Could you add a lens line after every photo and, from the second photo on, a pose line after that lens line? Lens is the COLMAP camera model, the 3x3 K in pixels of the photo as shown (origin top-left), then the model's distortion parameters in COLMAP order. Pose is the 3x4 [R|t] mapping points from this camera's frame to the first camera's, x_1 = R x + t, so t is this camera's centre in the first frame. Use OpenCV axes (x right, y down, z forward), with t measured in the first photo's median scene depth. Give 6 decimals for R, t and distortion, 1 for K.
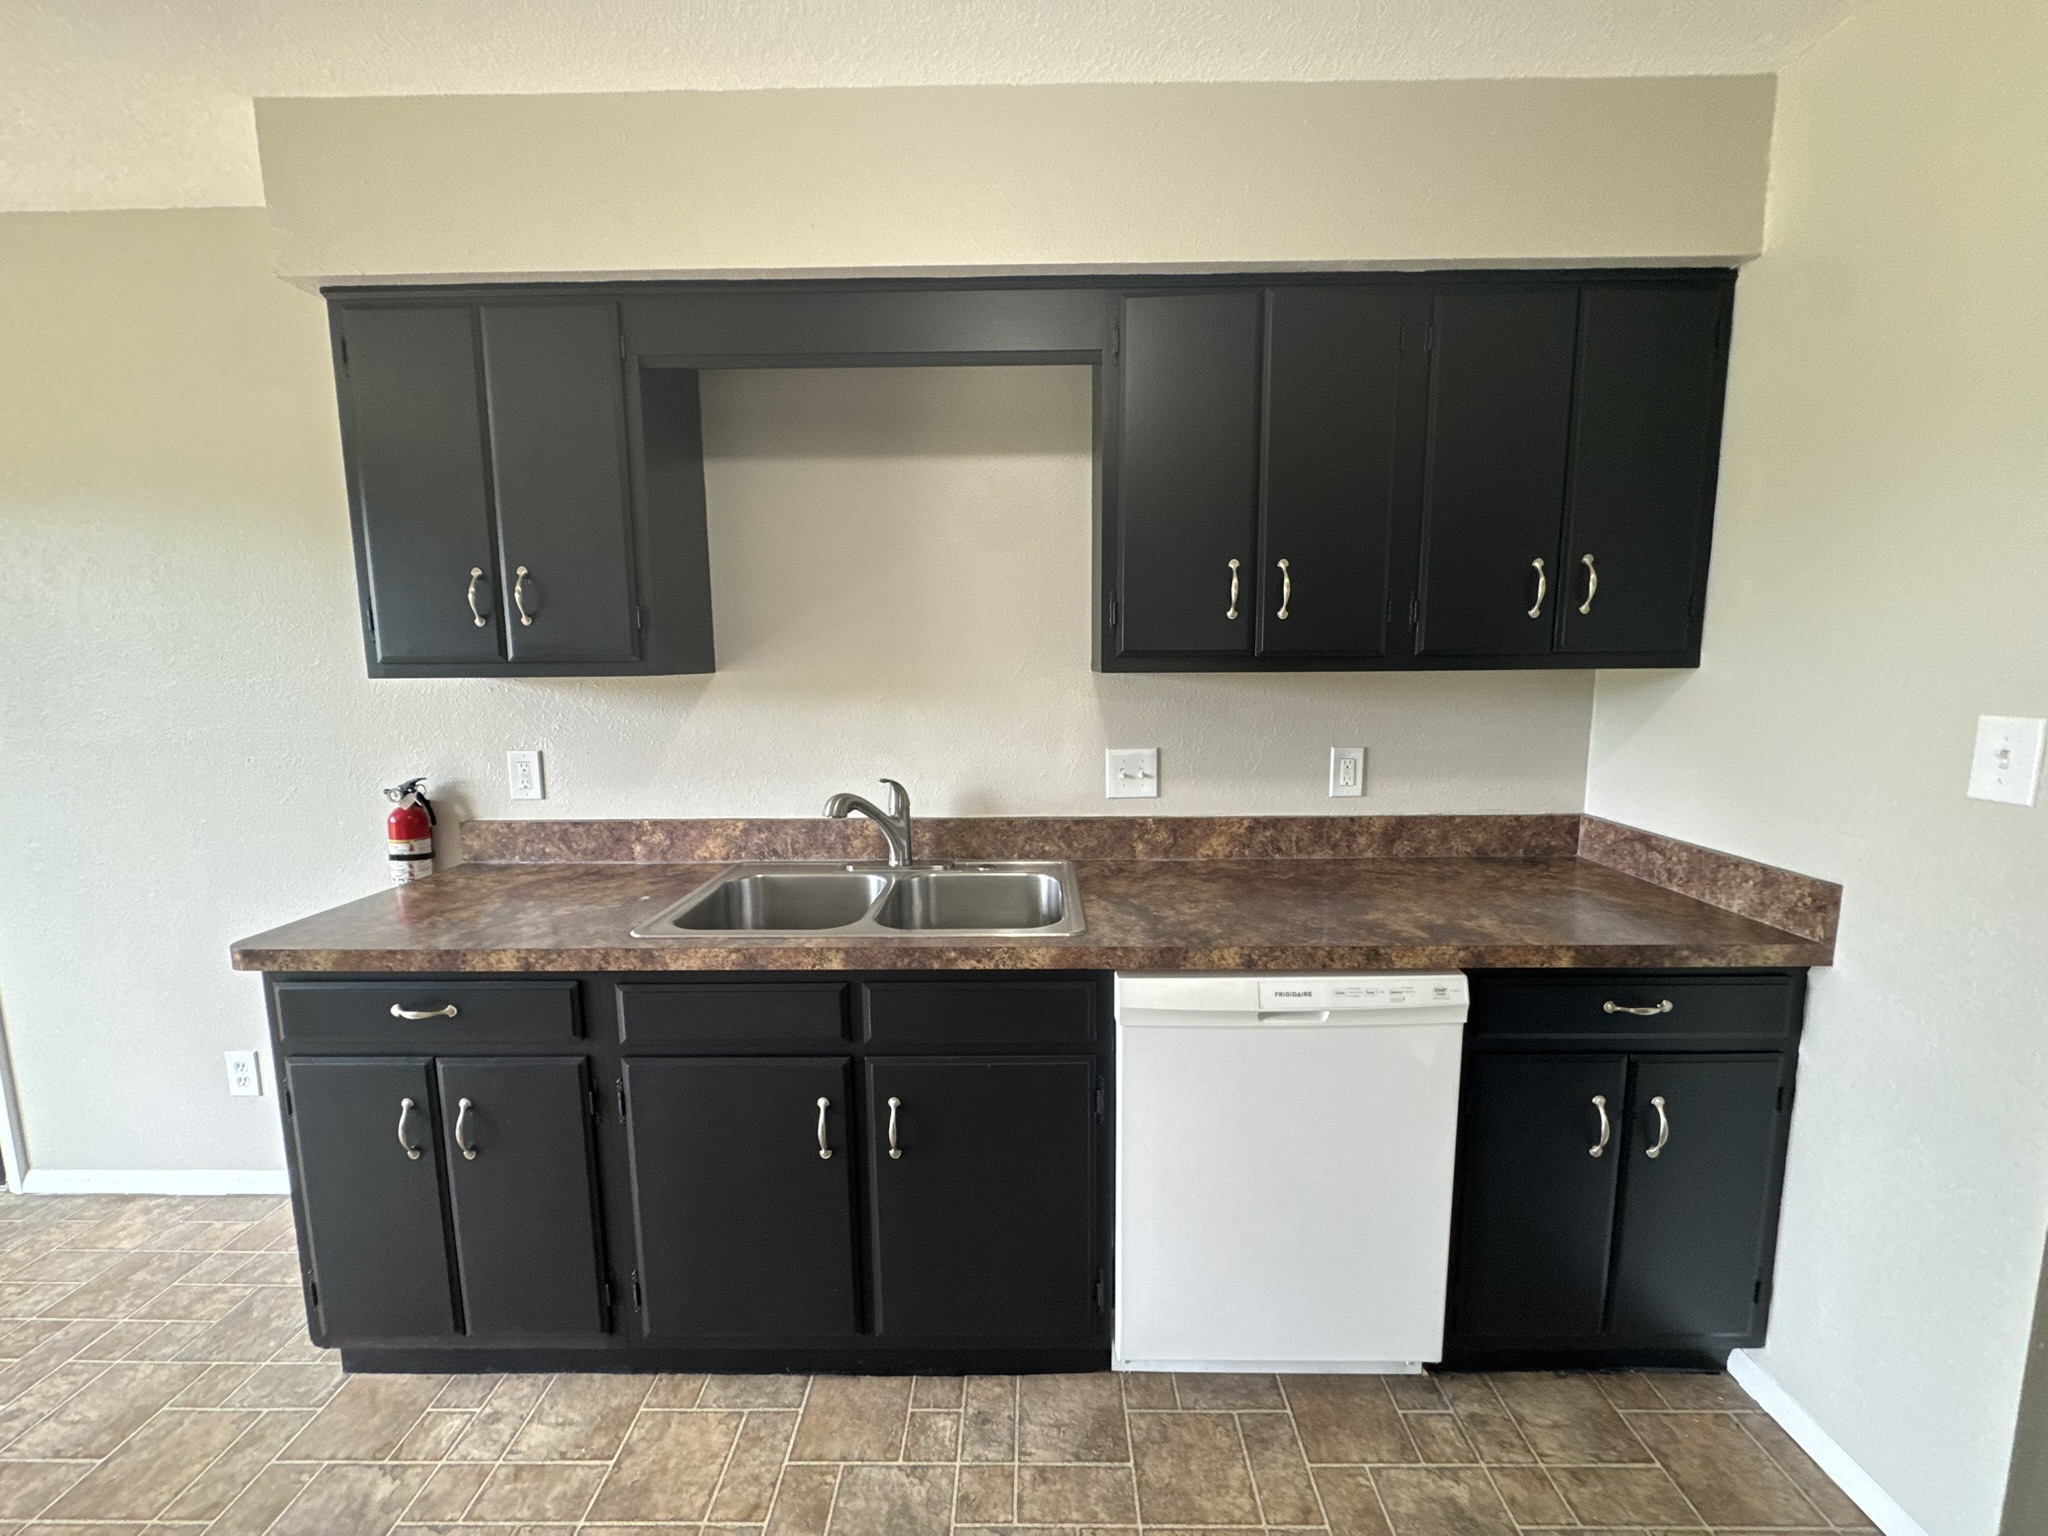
lens RADIAL K [[814.0, 0, 1029.0], [0, 814.0, 760.6], [0, 0, 1]] dist [0.000625, -0.000115]
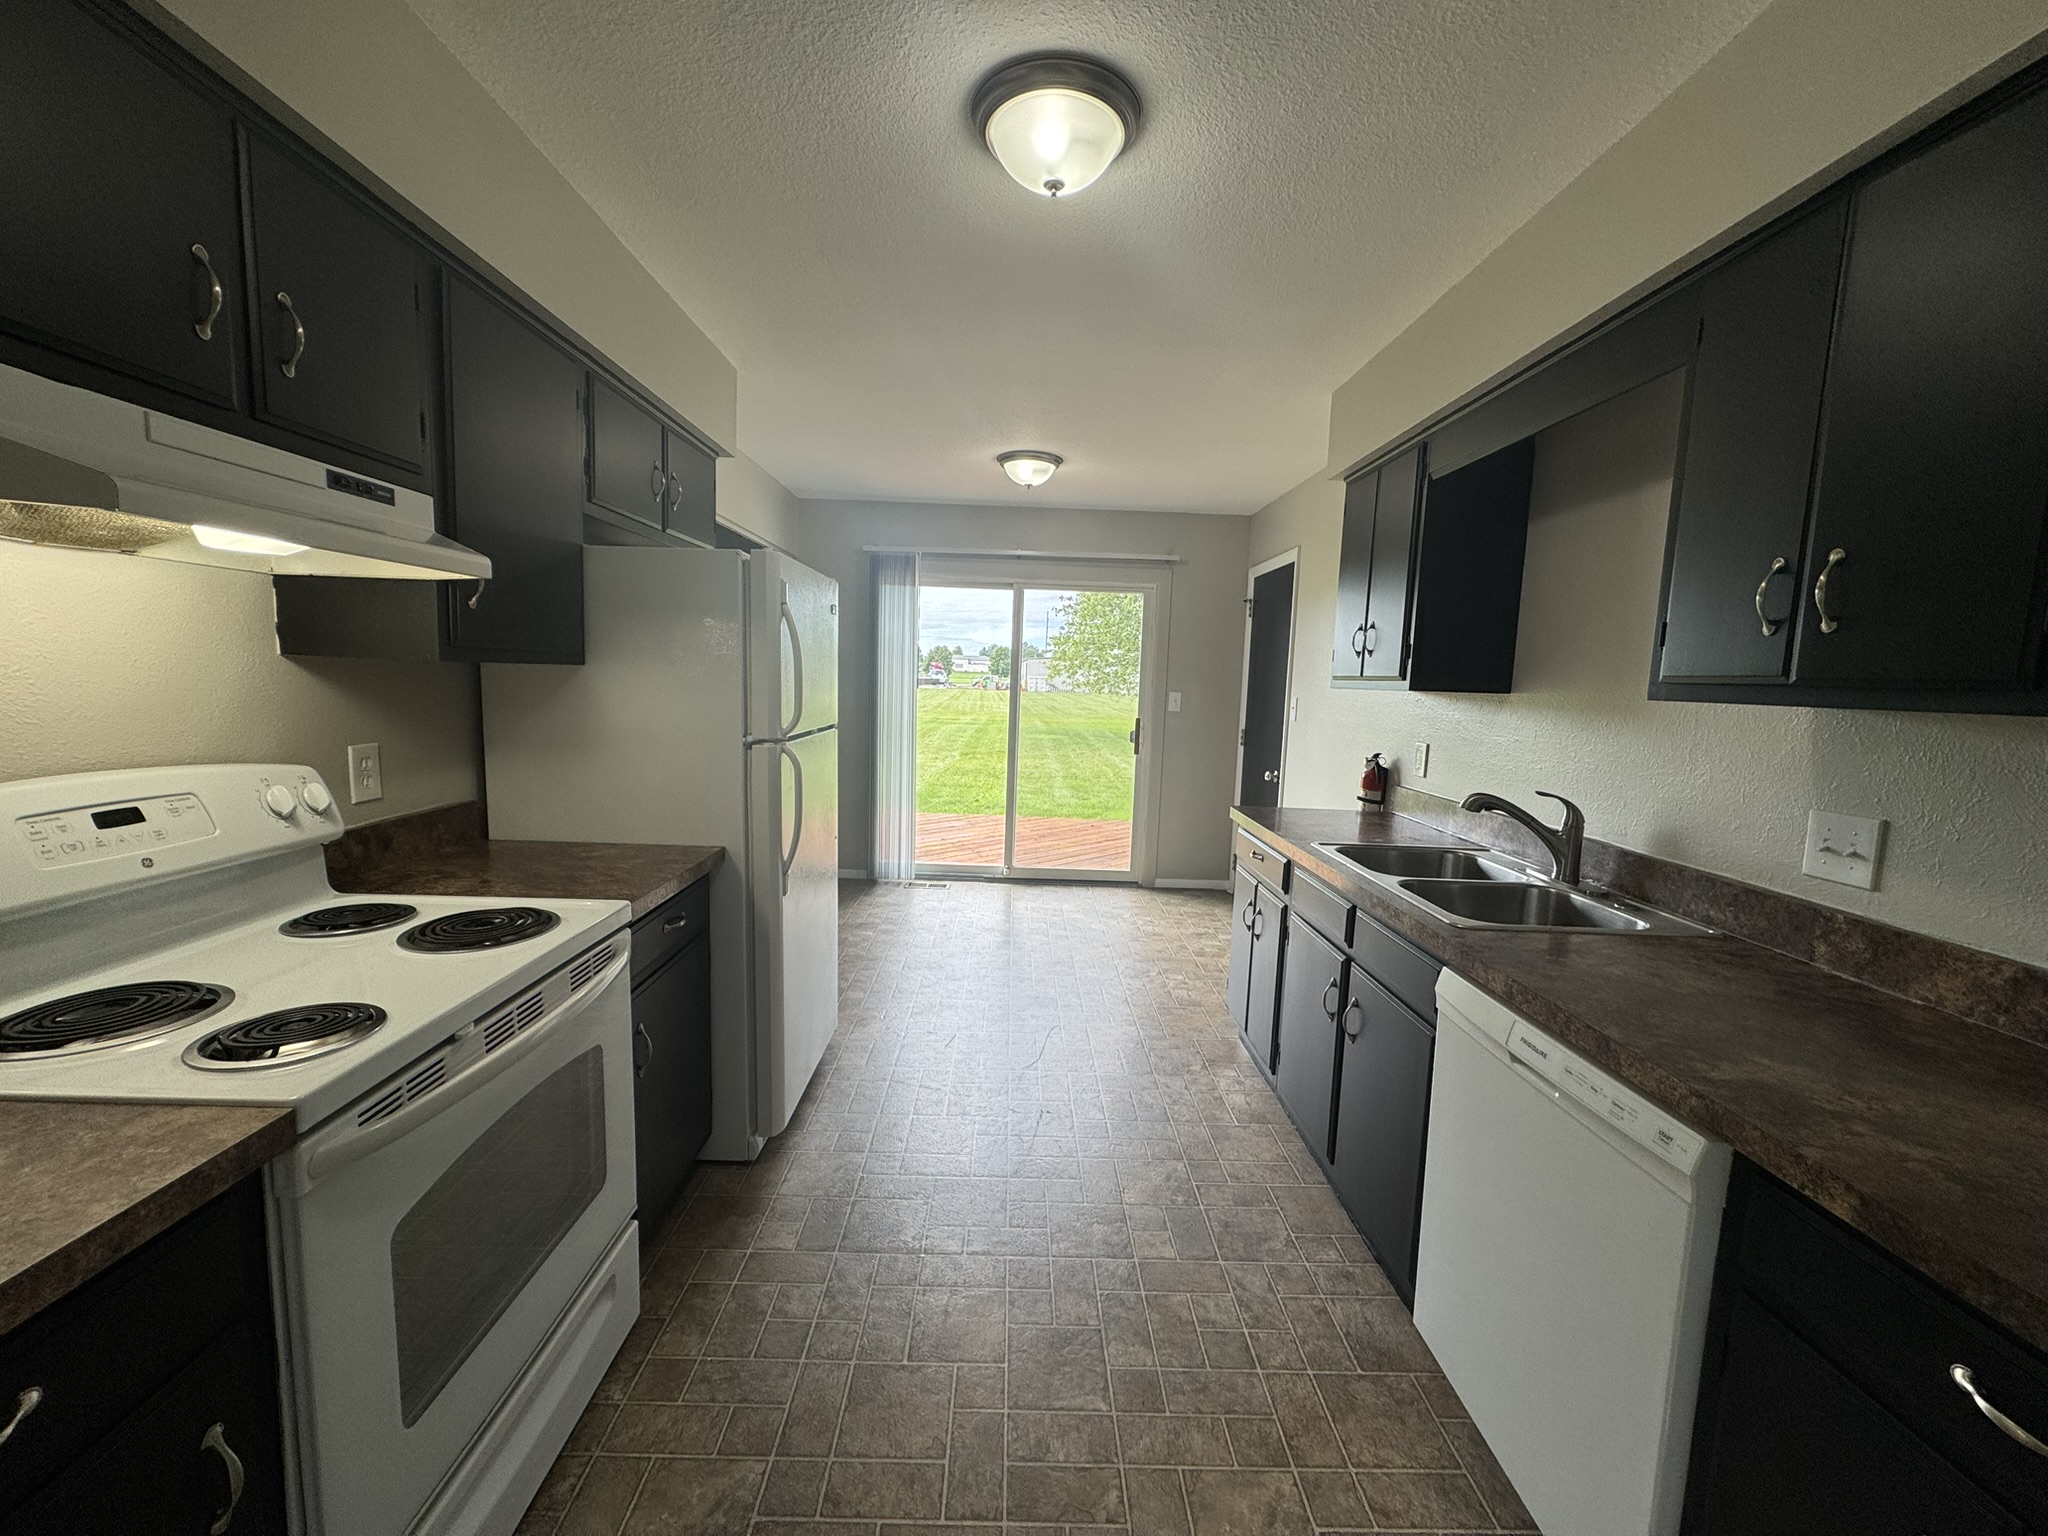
lens RADIAL K [[814.0, 0, 1029.0], [0, 814.0, 760.6], [0, 0, 1]] dist [0.000625, -0.000115]
pose [[0.029758, 0.111779, -0.993287, 1.024827], [-0.157583, 0.981825, 0.105768, -0.030025], [0.987057, 0.153377, 0.046831, 0.309625]]
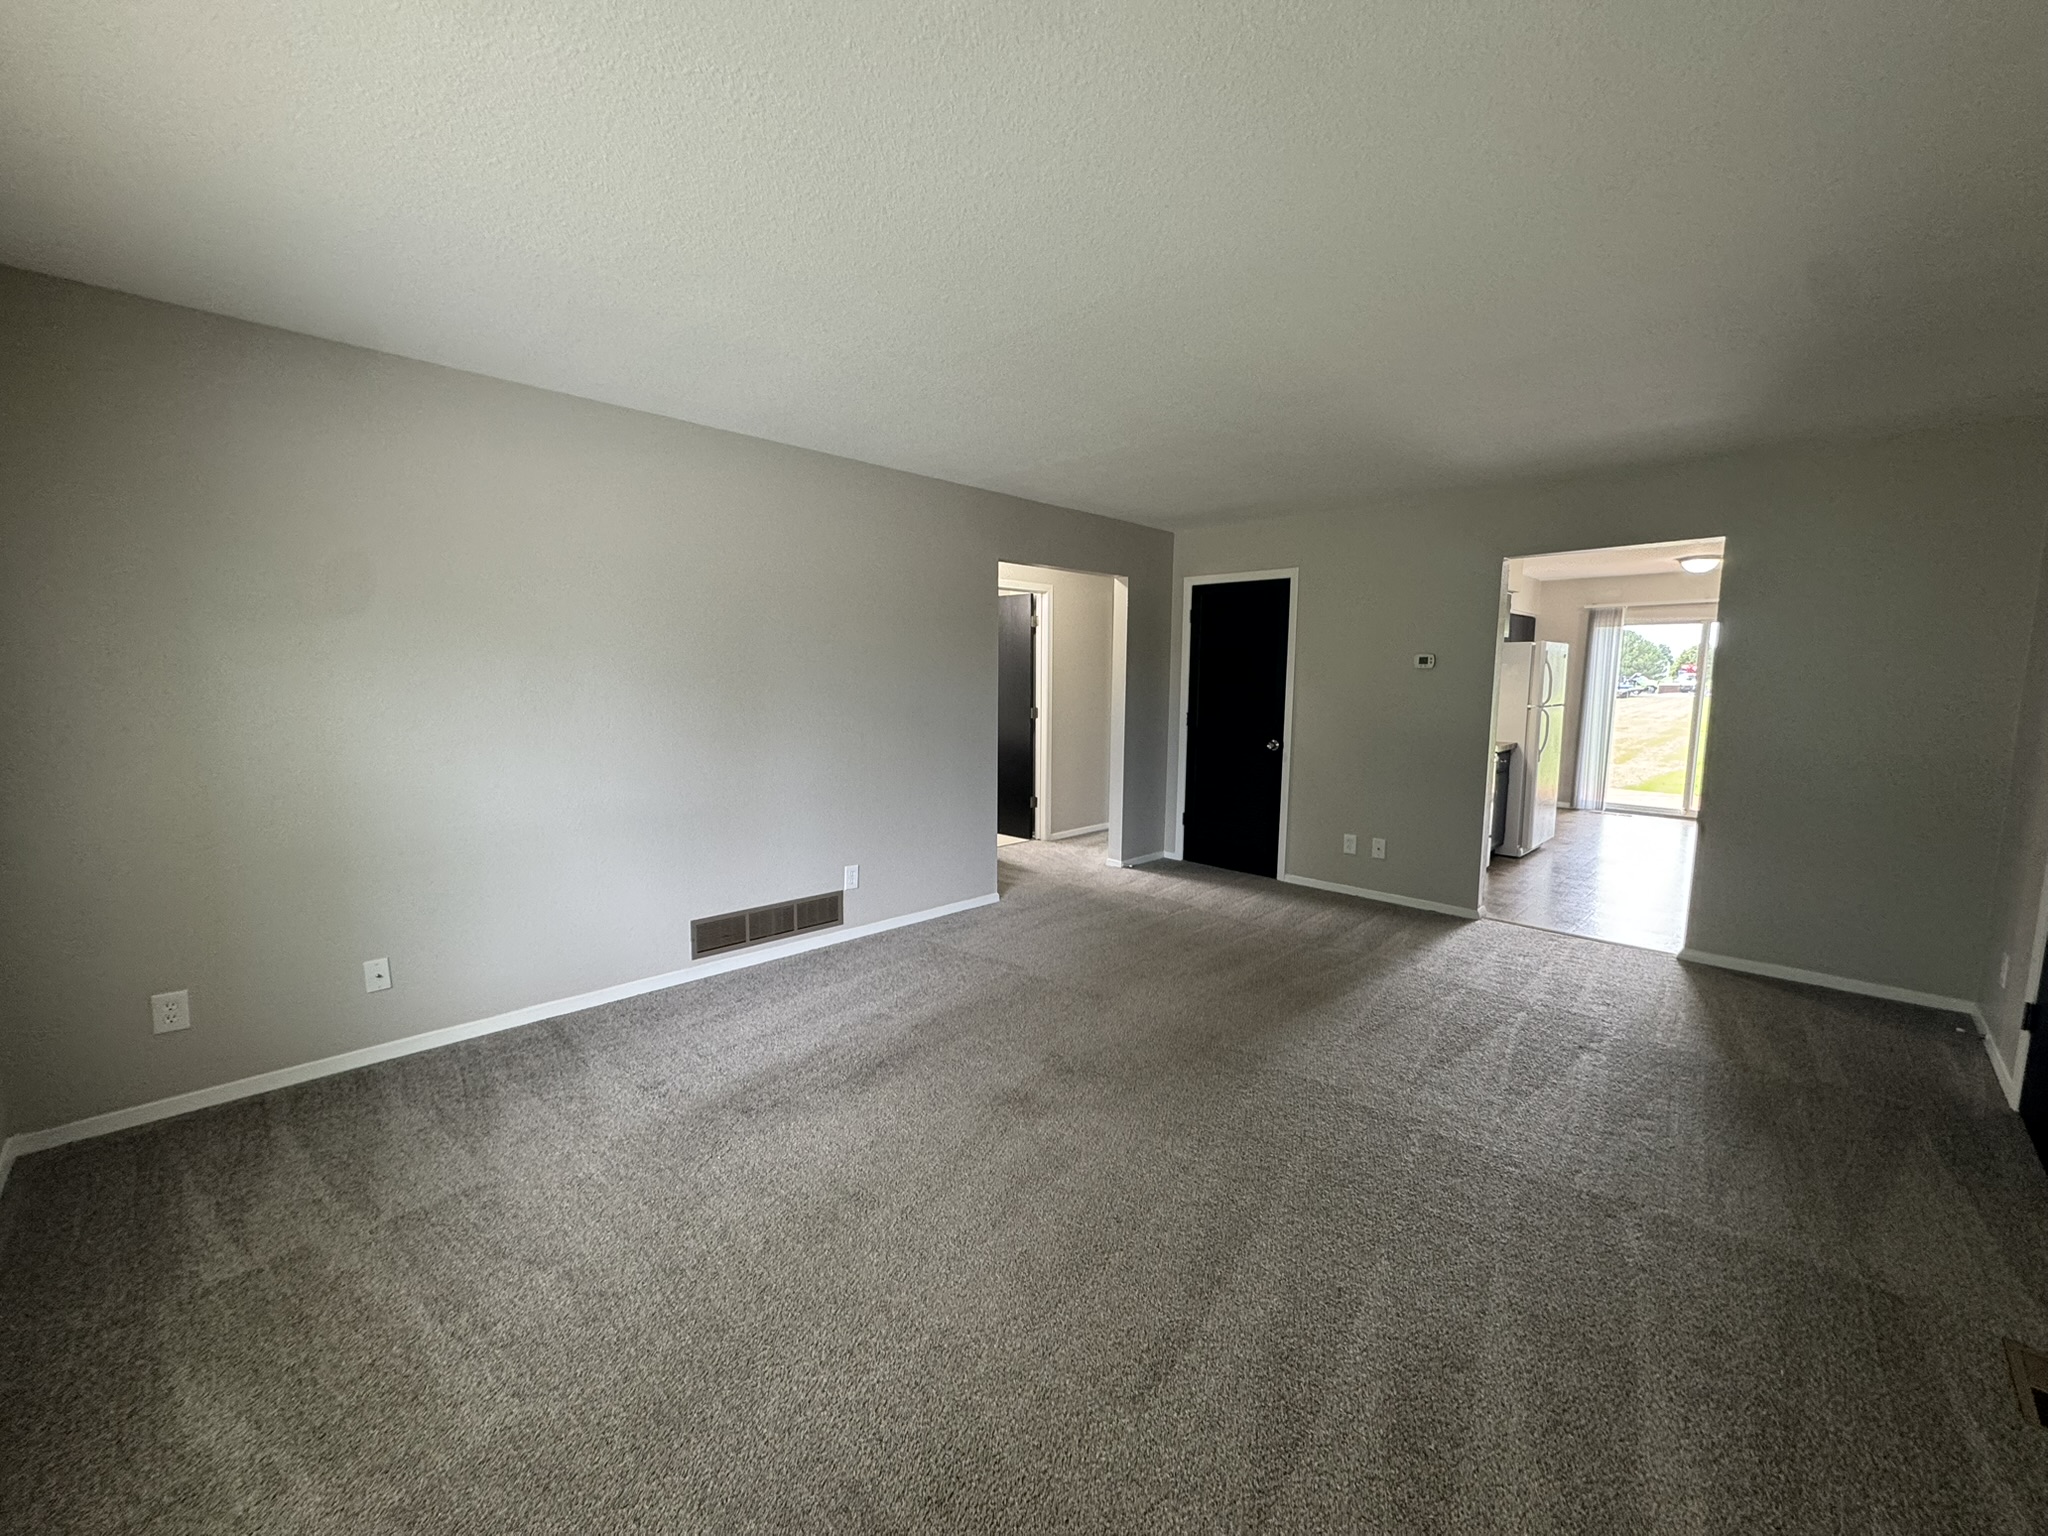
lens RADIAL K [[814.0, 0, 1029.0], [0, 814.0, 760.6], [0, 0, 1]] dist [0.000625, -0.000115]
pose [[-0.691274, 0.079085, -0.718252, 3.790931], [-0.097663, 0.974646, 0.201311, -0.125592], [0.715963, 0.209308, -0.666024, 0.780790]]
